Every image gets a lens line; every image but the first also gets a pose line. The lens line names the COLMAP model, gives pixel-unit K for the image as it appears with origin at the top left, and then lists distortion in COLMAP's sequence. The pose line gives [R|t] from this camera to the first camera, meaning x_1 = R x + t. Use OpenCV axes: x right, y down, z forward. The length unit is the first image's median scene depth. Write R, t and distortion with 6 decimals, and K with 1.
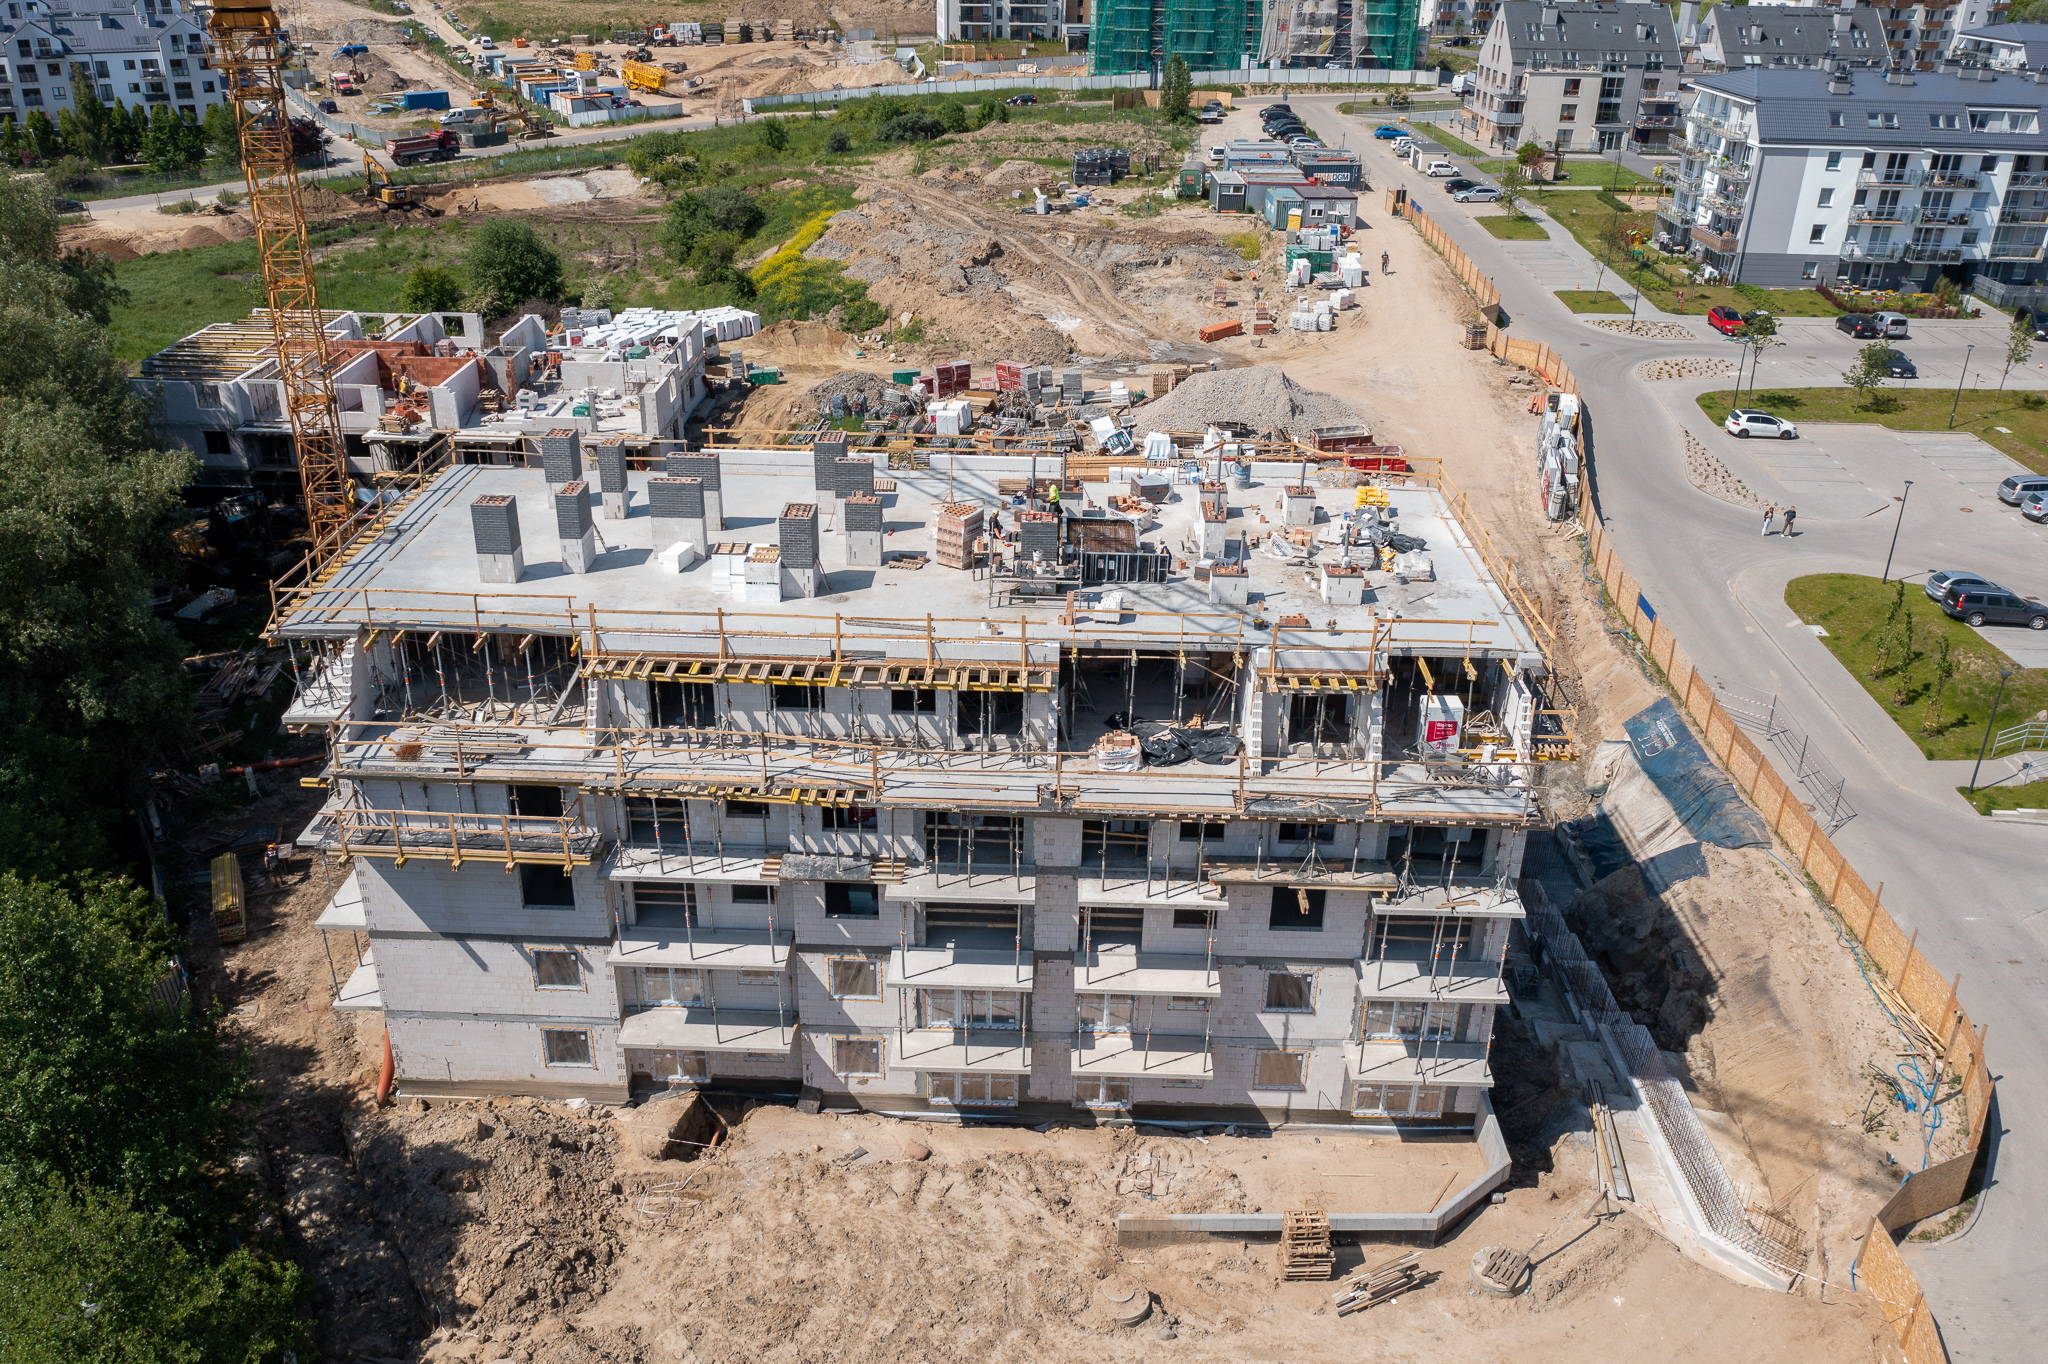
lens RADIAL K [[1624.8, 0, 1019.5], [0, 1624.8, 685.5], [0, 0, 1]] dist [-0.024075, 0.006237]
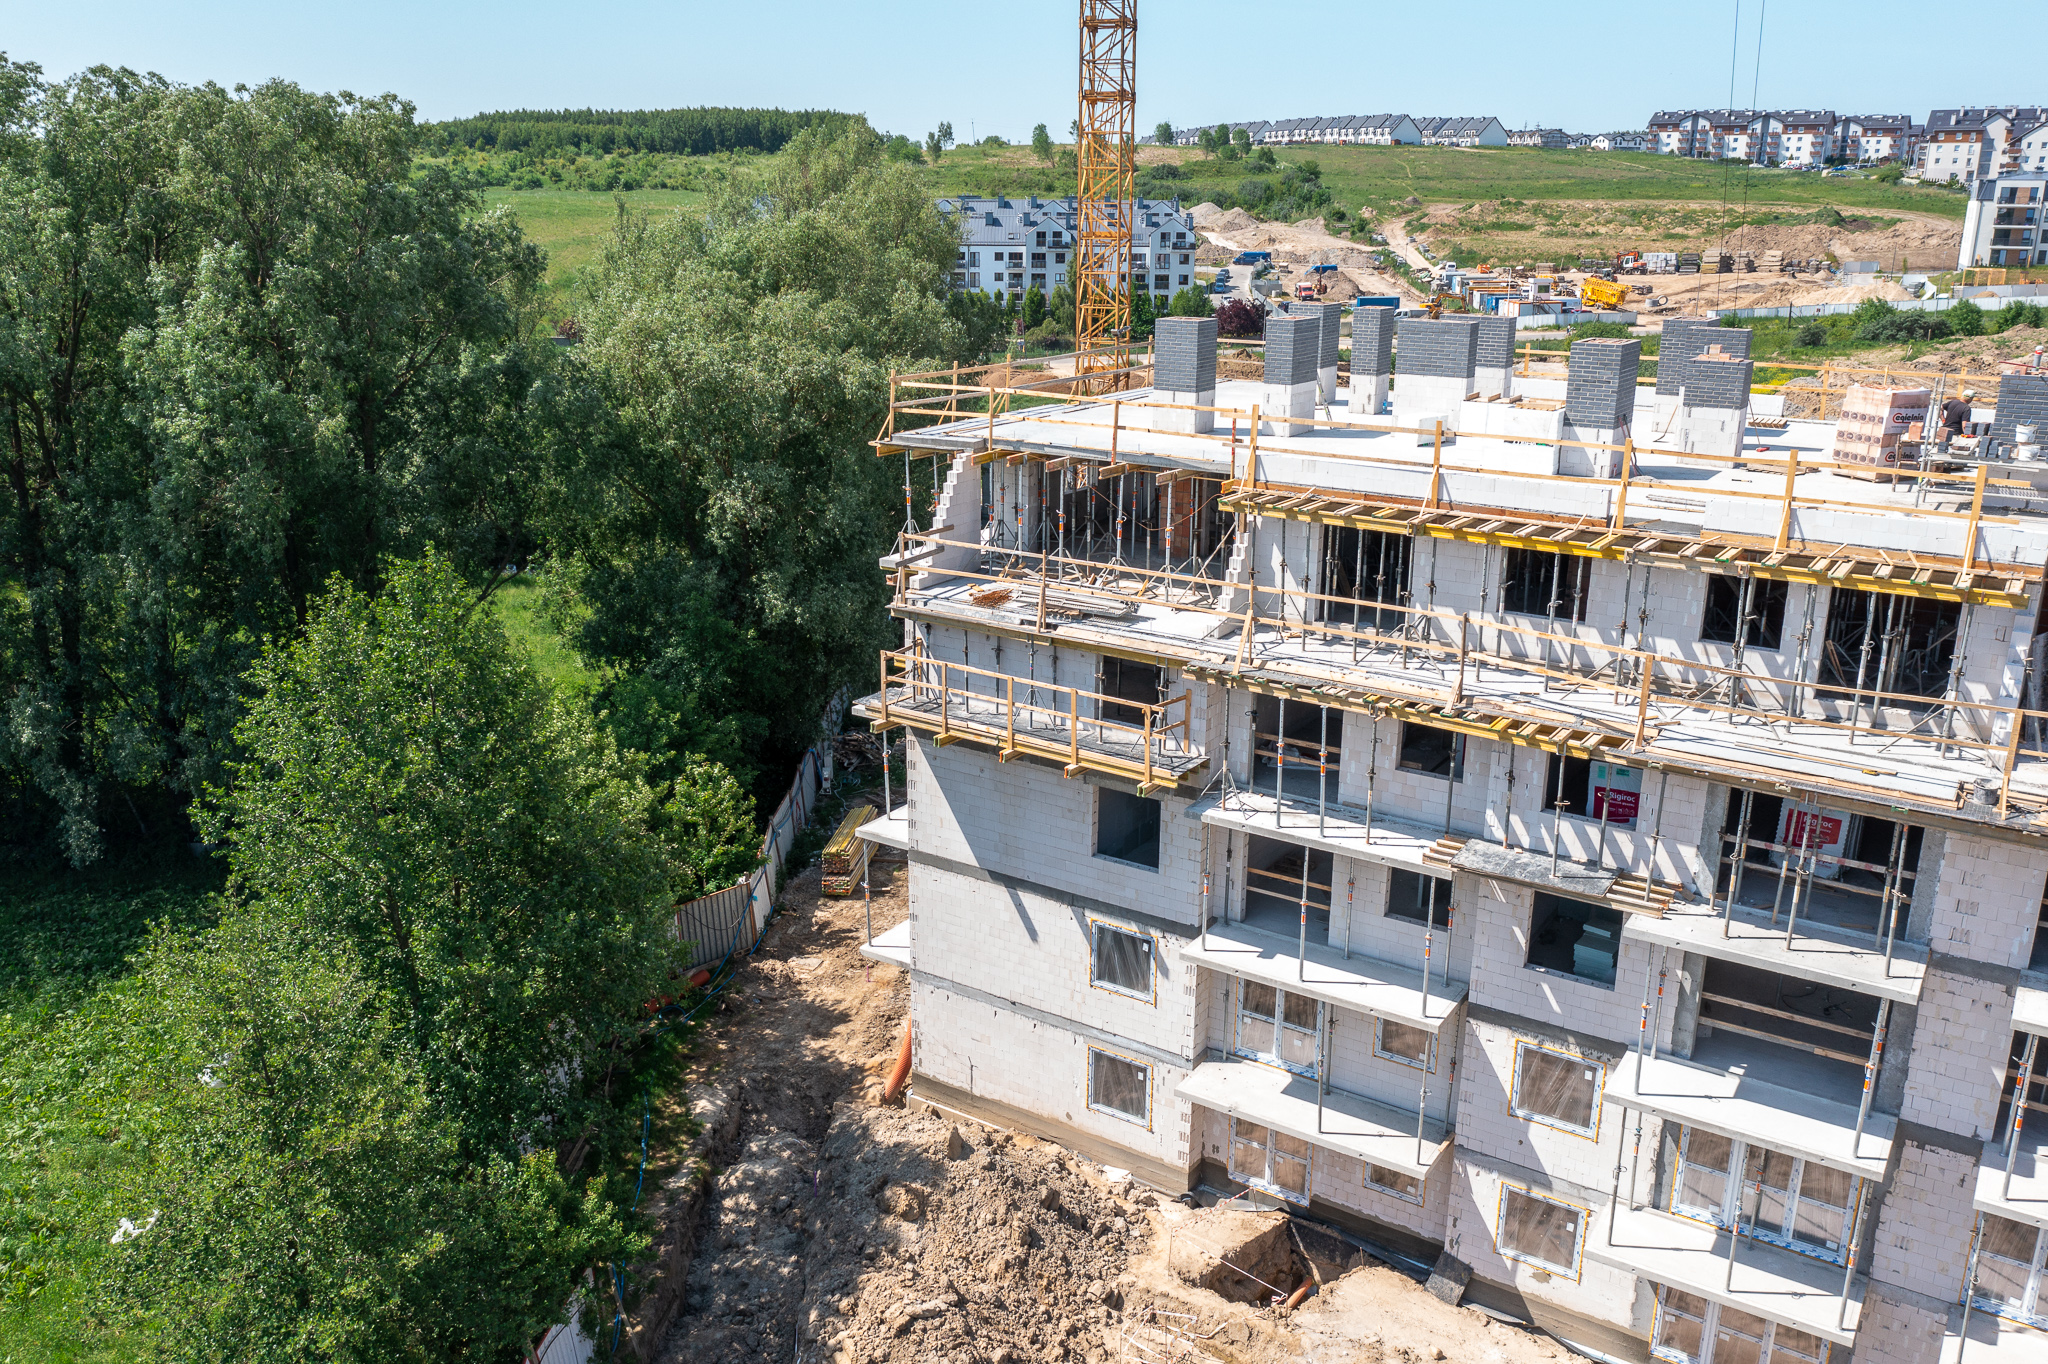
lens RADIAL K [[1623.6, 0, 1019.3], [0, 1623.6, 687.2], [0, 0, 1]] dist [-0.016390, 0.002902]
pose [[0.844606, 0.142676, -0.516028, 0.008617], [-0.226679, 0.968483, -0.103239, 0.069206], [0.485034, 0.204169, 0.850328, 0.176798]]
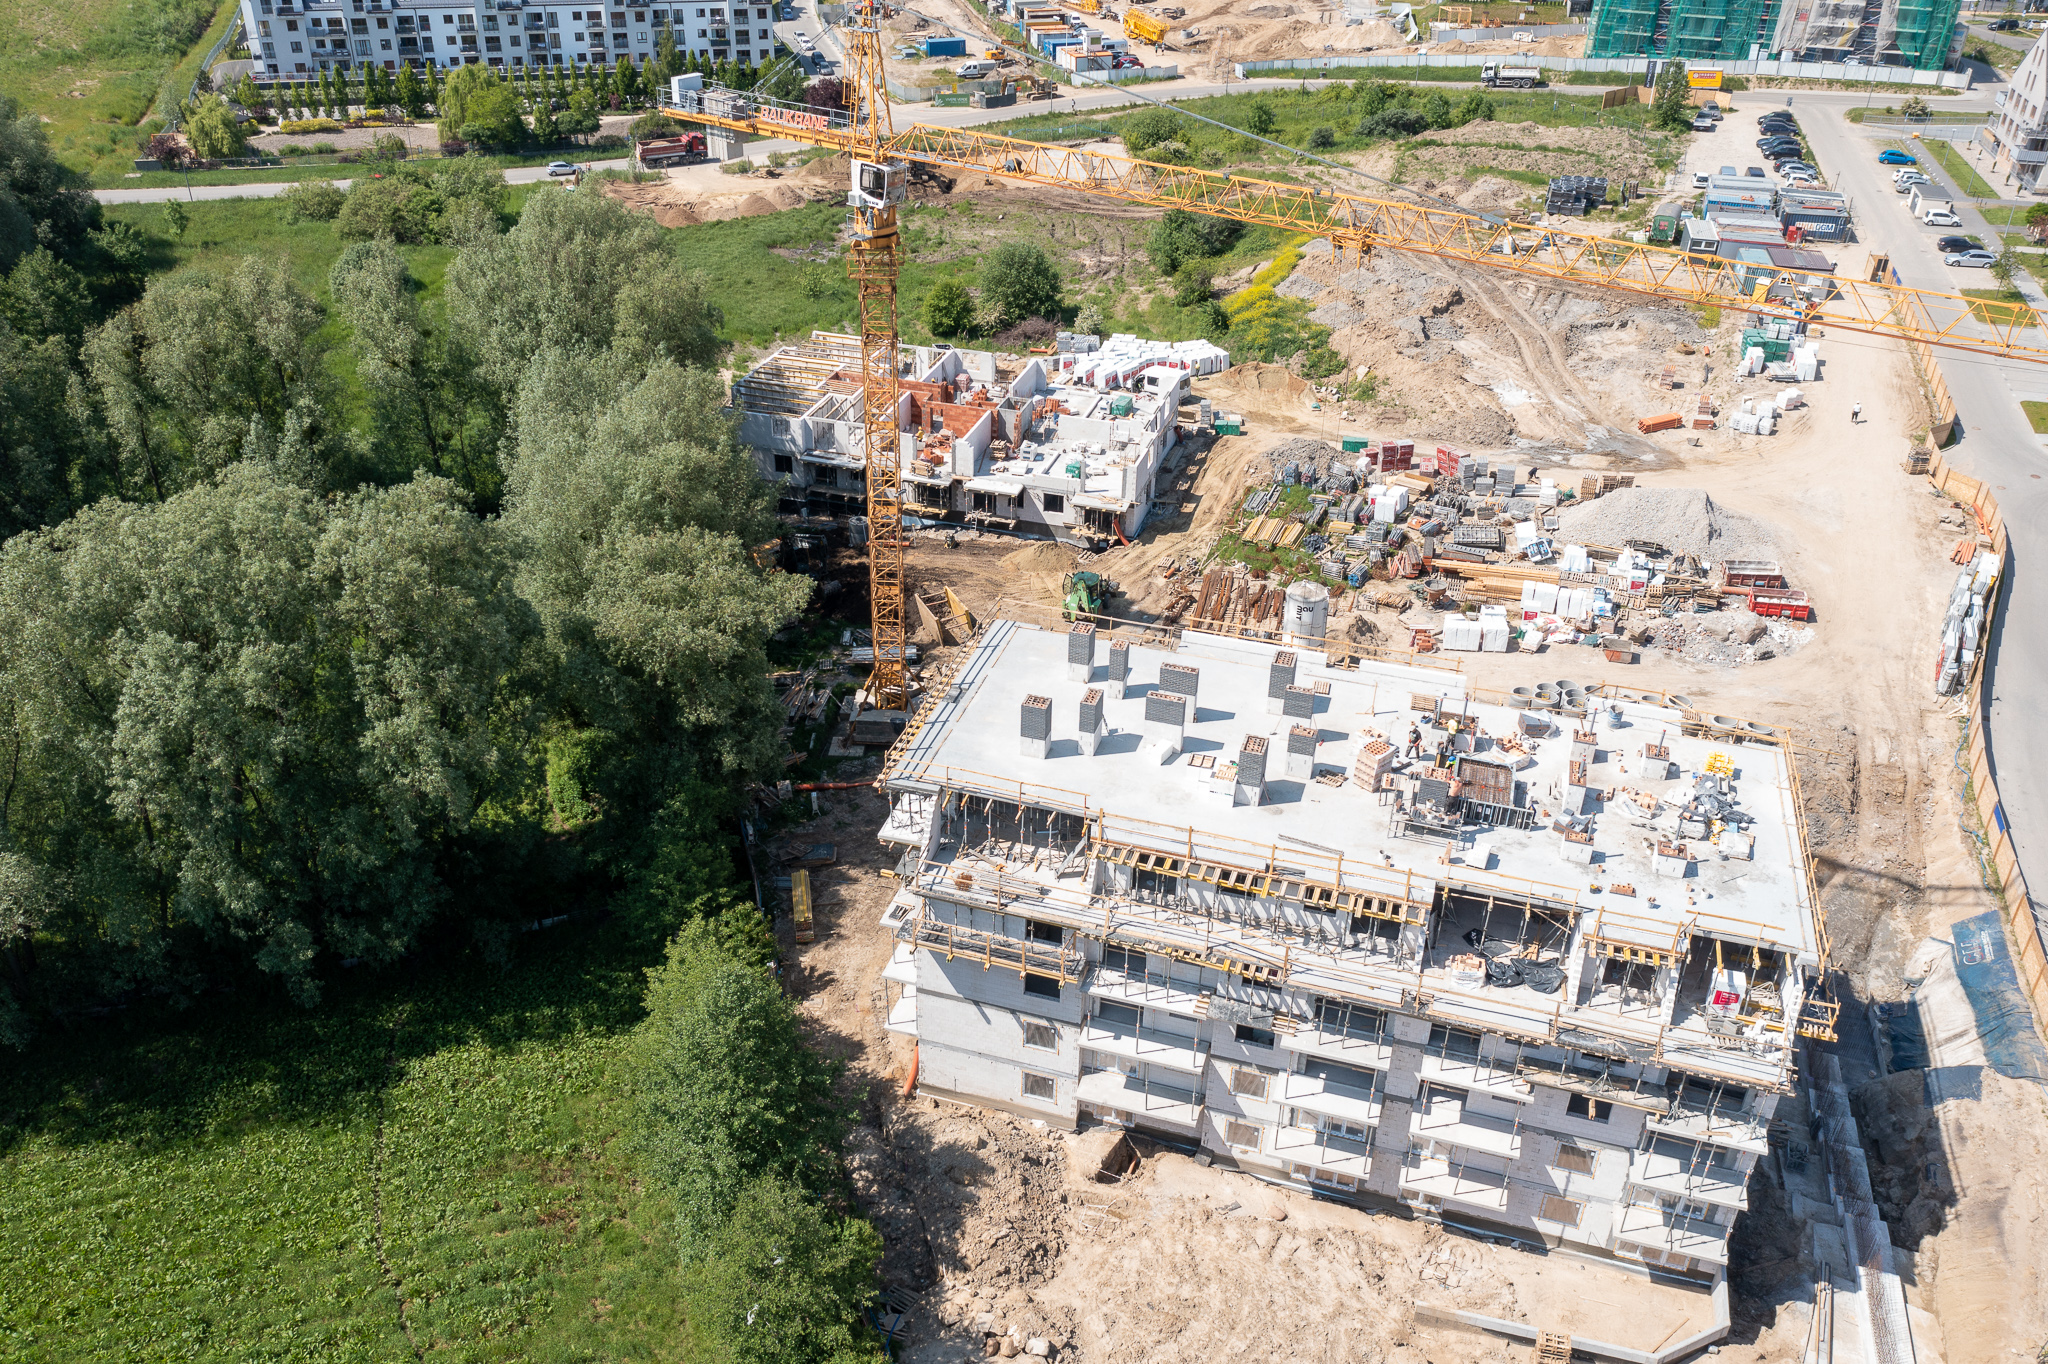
lens RADIAL K [[1623.6, 0, 1019.3], [0, 1623.6, 687.2], [0, 0, 1]] dist [-0.016390, 0.002902]
pose [[0.961536, 0.140531, -0.236008, -0.005701], [-0.119950, 0.987783, 0.099481, -0.127280], [0.247105, -0.067345, 0.966646, -0.169659]]
